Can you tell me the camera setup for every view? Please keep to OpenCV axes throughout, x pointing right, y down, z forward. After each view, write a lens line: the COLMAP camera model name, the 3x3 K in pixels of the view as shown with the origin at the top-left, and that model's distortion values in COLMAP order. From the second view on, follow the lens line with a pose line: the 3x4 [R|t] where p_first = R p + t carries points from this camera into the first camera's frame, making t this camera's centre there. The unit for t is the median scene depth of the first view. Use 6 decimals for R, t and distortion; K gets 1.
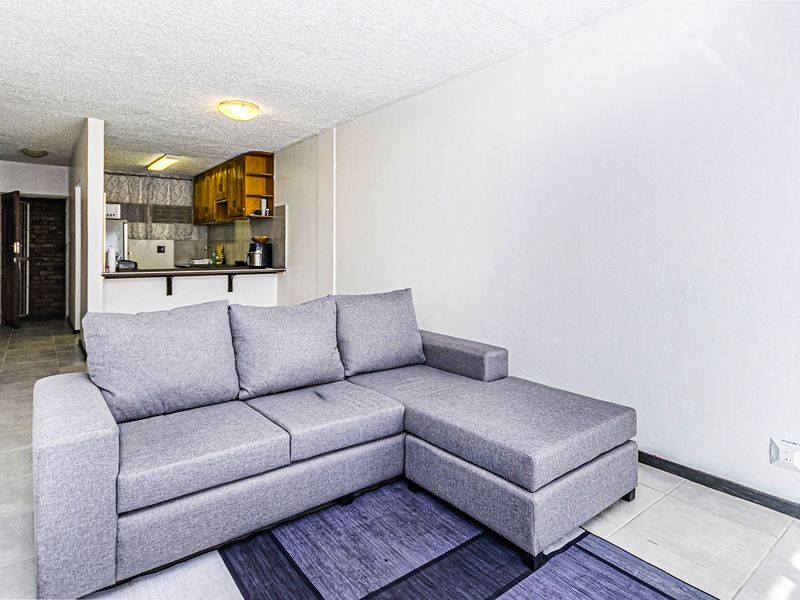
lens RADIAL K [[465.1, 0, 417.0], [0, 465.1, 251.6], [0, 0, 1]] dist [0.002942, -0.000495]
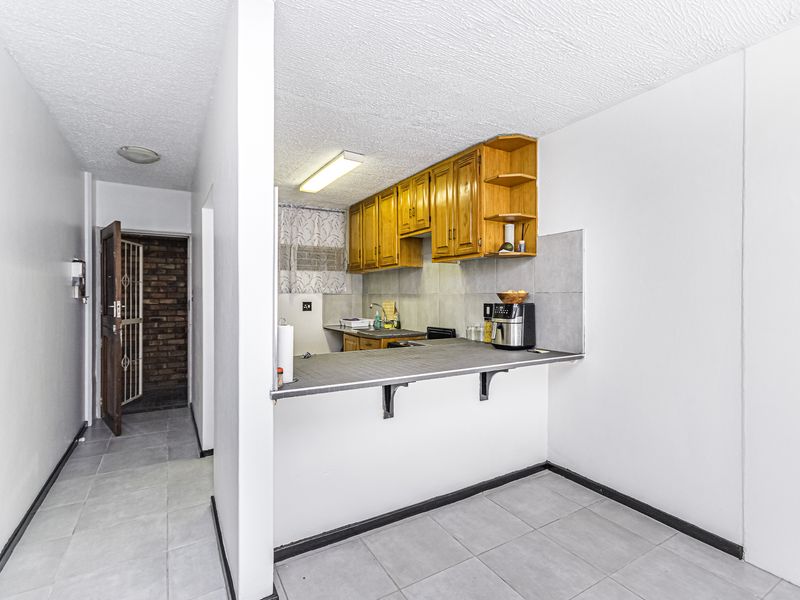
lens RADIAL K [[409.8, 0, 426.9], [0, 409.8, 297.9], [0, 0, 1]] dist [0.001708, 0.000599]
pose [[0.992810, -0.003002, -0.119665, -0.298173], [0.003195, 0.999994, 0.001422, -0.019479], [0.119660, -0.001794, 0.992813, 0.397674]]
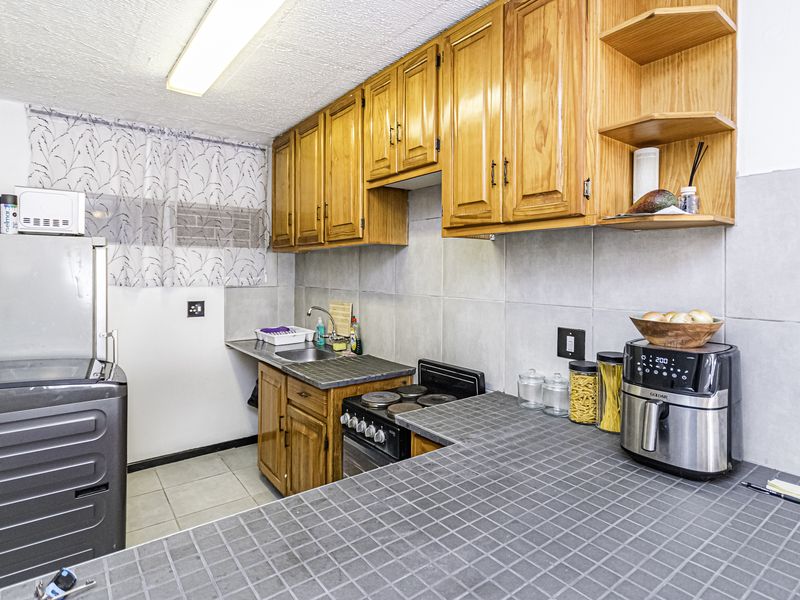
lens RADIAL K [[450.4, 0, 423.3], [0, 450.4, 272.8], [0, 0, 1]] dist [0.002585, 0.001695]
pose [[0.999940, 0.004826, -0.009785, -0.355570], [-0.004865, 0.999980, -0.003969, -0.038771], [0.009765, 0.004017, 0.999944, 0.620340]]
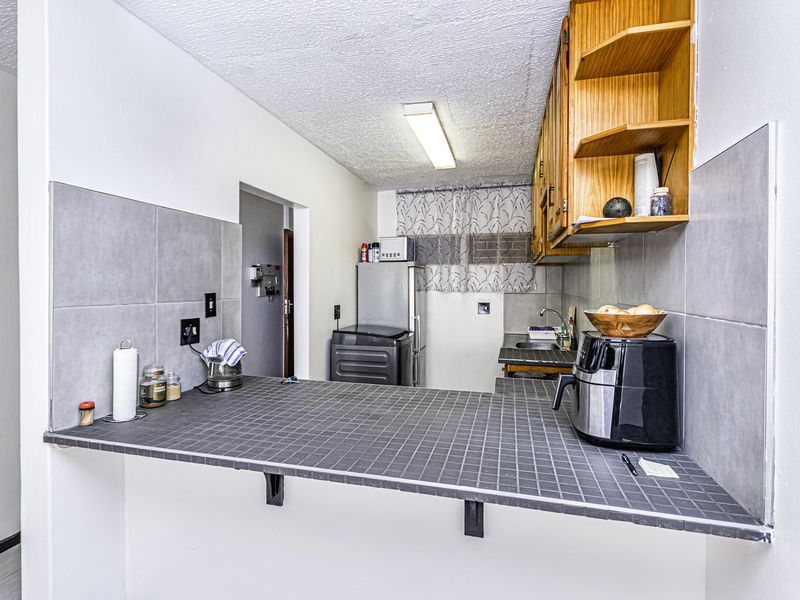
lens RADIAL K [[429.7, 0, 384.2], [0, 429.7, 288.4], [0, 0, 1]] dist [0.002371, -0.000646]
pose [[0.571102, 0.005957, -0.820858, -0.176998], [-0.005806, 0.999978, 0.003218, -0.032726], [0.820859, 0.002928, 0.571124, 0.606324]]
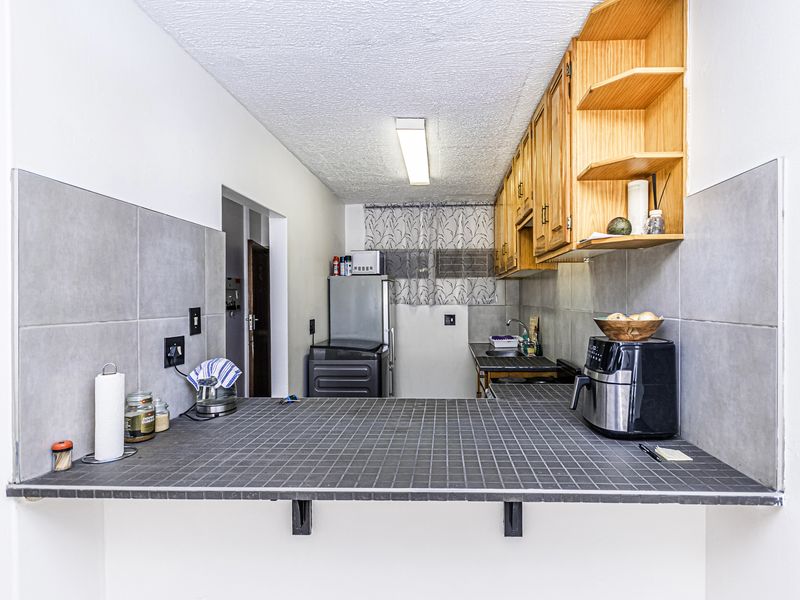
lens RADIAL K [[416.6, 0, 430.2], [0, 416.6, 302.4], [0, 0, 1]] dist [0.001444, -0.000213]
pose [[0.753840, -0.000618, -0.657058, -0.207408], [0.003340, 0.999990, 0.002891, -0.031469], [0.657050, -0.004373, 0.753834, 0.582051]]
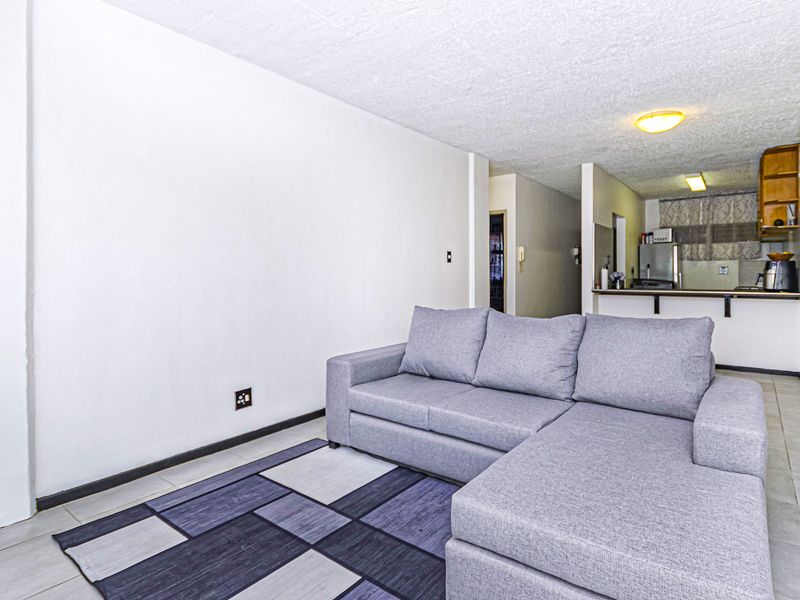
lens RADIAL K [[453.1, 0, 398.5], [0, 453.1, 278.1], [0, 0, 1]] dist [-0.004678, -0.001177]
pose [[0.229267, 0.005974, -0.973345, 0.211449], [0.000218, 0.999981, 0.006188, 0.005596], [0.973364, -0.001631, 0.229261, 0.143314]]
